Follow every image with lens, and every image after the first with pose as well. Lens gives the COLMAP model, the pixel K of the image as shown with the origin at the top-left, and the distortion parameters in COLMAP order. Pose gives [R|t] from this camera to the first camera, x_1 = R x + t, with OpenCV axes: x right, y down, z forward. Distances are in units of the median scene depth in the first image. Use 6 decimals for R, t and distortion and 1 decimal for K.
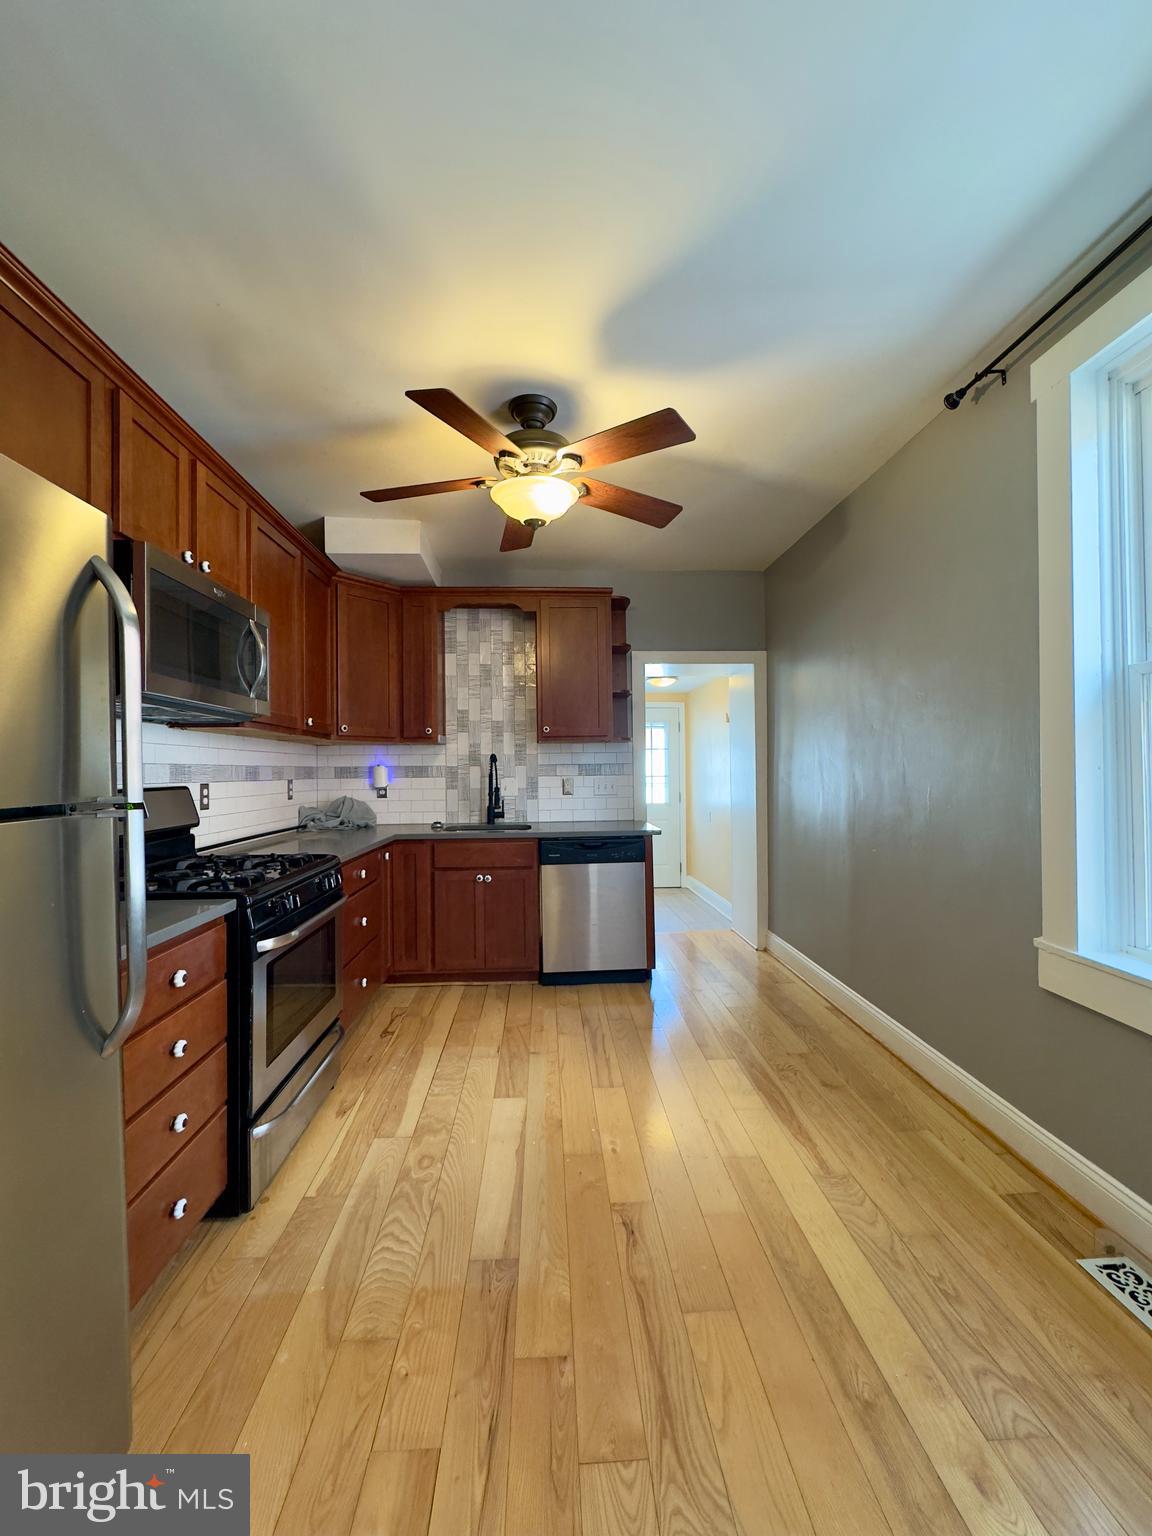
lens RADIAL K [[614.7, 0, 579.1], [0, 614.7, 763.1], [0, 0, 1]] dist [-0.002521, 0.000579]
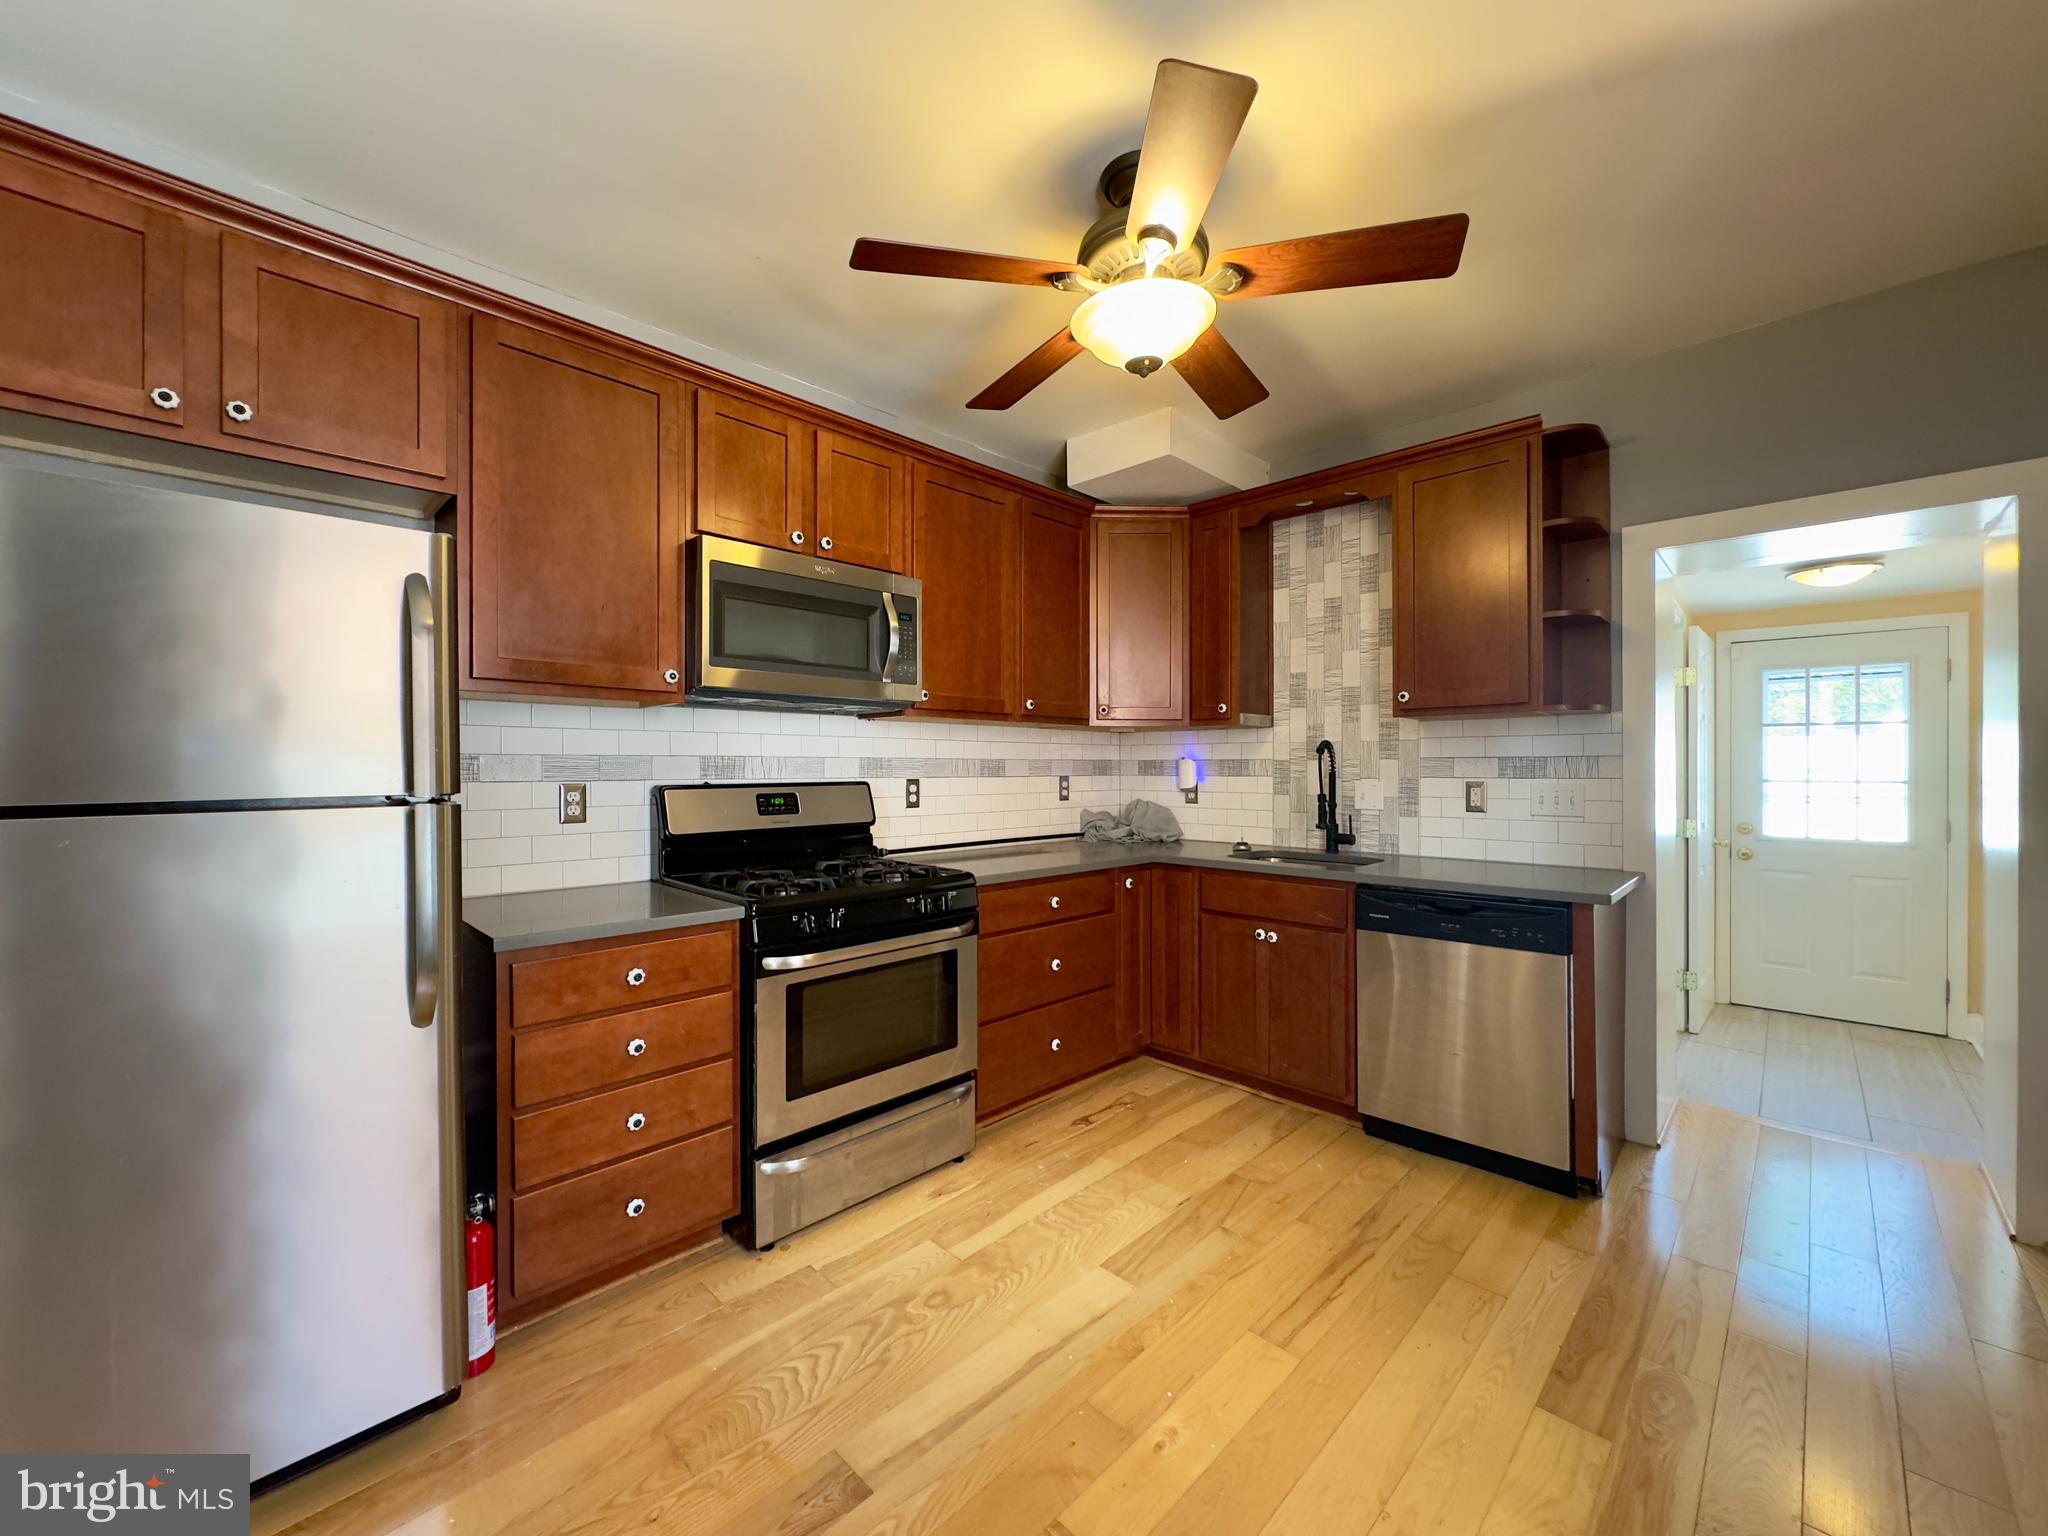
lens RADIAL K [[819.6, 0, 1020.3], [0, 819.6, 763.4], [0, 0, 1]] dist [-0.002521, 0.000579]
pose [[0.668753, 0.007230, -0.743449, 0.307200], [0.002610, 0.999924, 0.012072, -0.002843], [0.743480, -0.010013, 0.668683, 0.239882]]
